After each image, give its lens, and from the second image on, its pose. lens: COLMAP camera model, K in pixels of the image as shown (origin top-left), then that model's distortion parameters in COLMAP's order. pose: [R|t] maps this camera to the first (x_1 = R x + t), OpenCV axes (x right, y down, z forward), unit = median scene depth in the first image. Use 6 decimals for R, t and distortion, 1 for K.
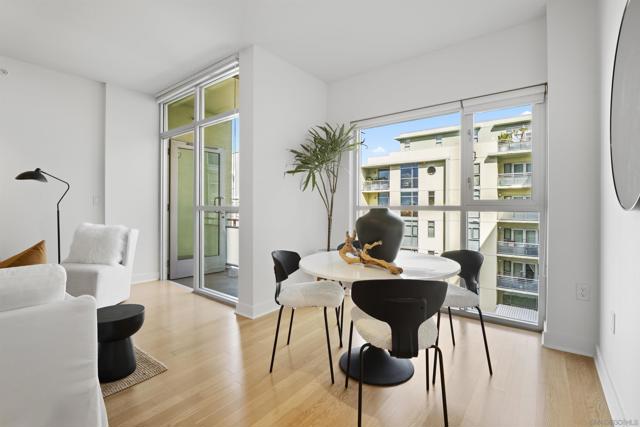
lens RADIAL K [[292.9, 0, 307.7], [0, 292.9, 205.7], [0, 0, 1]] dist [-0.010455, 0.001860]
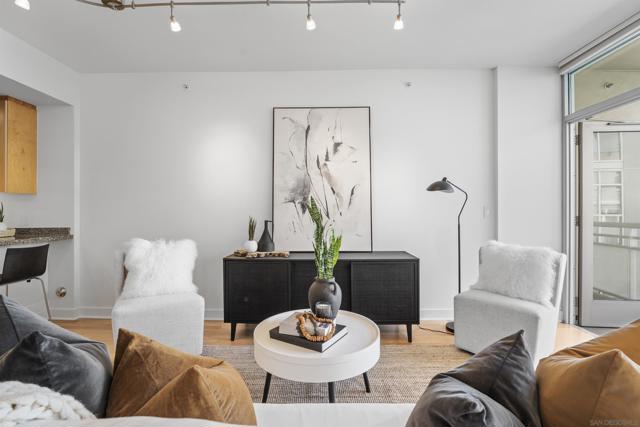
lens RADIAL K [[292.9, 0, 324.2], [0, 292.9, 211.7], [0, 0, 1]] dist [-0.010455, 0.001860]
pose [[0.637146, -0.007959, -0.770702, -0.330782], [0.004255, 0.999968, -0.006809, -0.013393], [0.770731, 0.001059, 0.637160, 0.097593]]
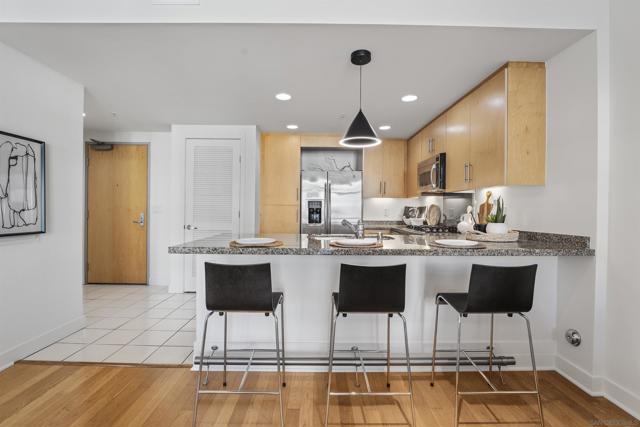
lens RADIAL K [[292.9, 0, 322.8], [0, 292.9, 212.7], [0, 0, 1]] dist [-0.010455, 0.001860]
pose [[-0.759687, 0.000904, -0.650289, -0.859972], [-0.003727, 0.999977, 0.005744, -0.020389], [0.650279, 0.006788, -0.759665, 0.160803]]
